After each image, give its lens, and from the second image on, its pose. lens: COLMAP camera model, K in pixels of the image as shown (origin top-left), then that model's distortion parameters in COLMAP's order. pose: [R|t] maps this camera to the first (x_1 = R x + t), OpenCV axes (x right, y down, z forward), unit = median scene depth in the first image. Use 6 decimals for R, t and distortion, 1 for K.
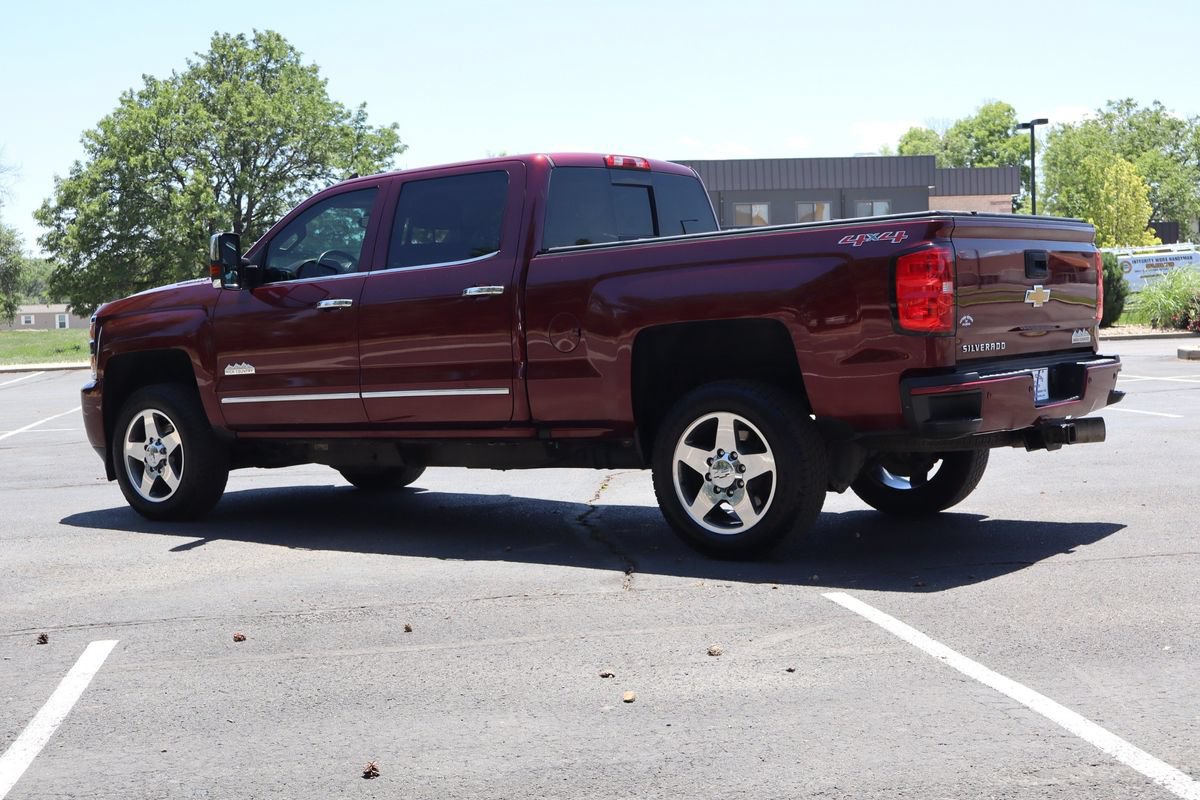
lens RADIAL K [[1799.3, 0, 603.7], [0, 1799.3, 398.4], [0, 0, 1]] dist [0.000497, 0.000000]
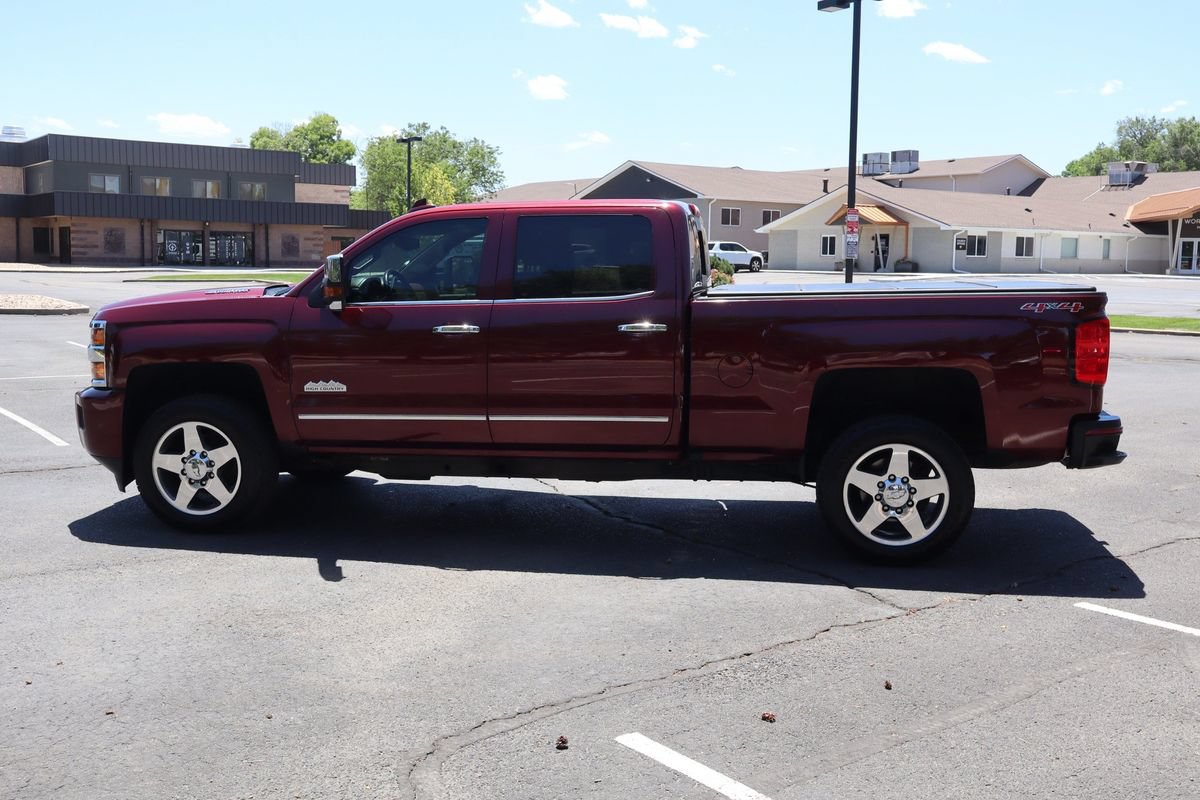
lens RADIAL K [[1266.3, 0, 644.1], [0, 1266.3, 385.3], [0, 0, 1]] dist [0.003876, 0.000000]
pose [[0.864217, -0.002570, 0.503113, -0.386207], [-0.022314, 0.998807, 0.043432, -0.049211], [-0.502625, -0.048761, 0.863128, 0.279422]]
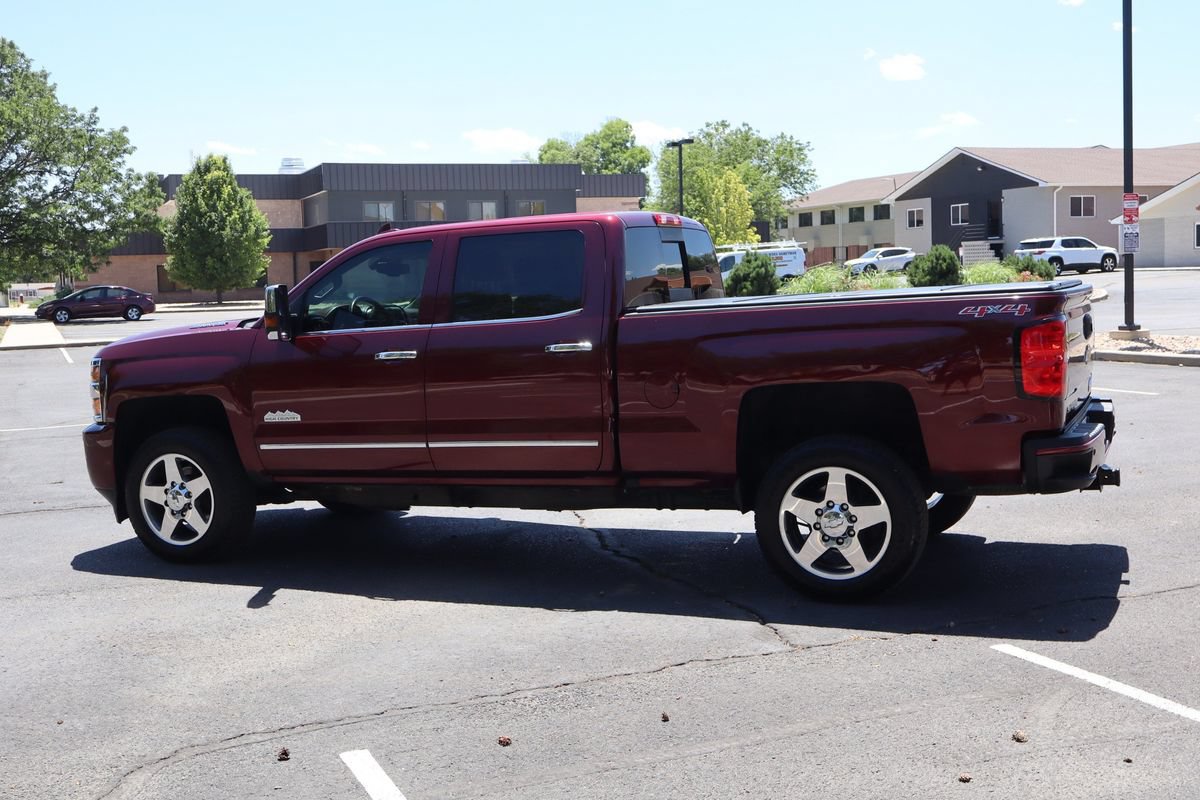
lens RADIAL K [[1476.8, 0, 625.3], [0, 1476.8, 388.8], [0, 0, 1]] dist [0.023158, 0.000000]
pose [[0.968250, -0.016682, 0.249427, -0.211903], [0.010651, 0.999618, 0.025509, -0.048635], [-0.249757, -0.022043, 0.968058, 0.134957]]
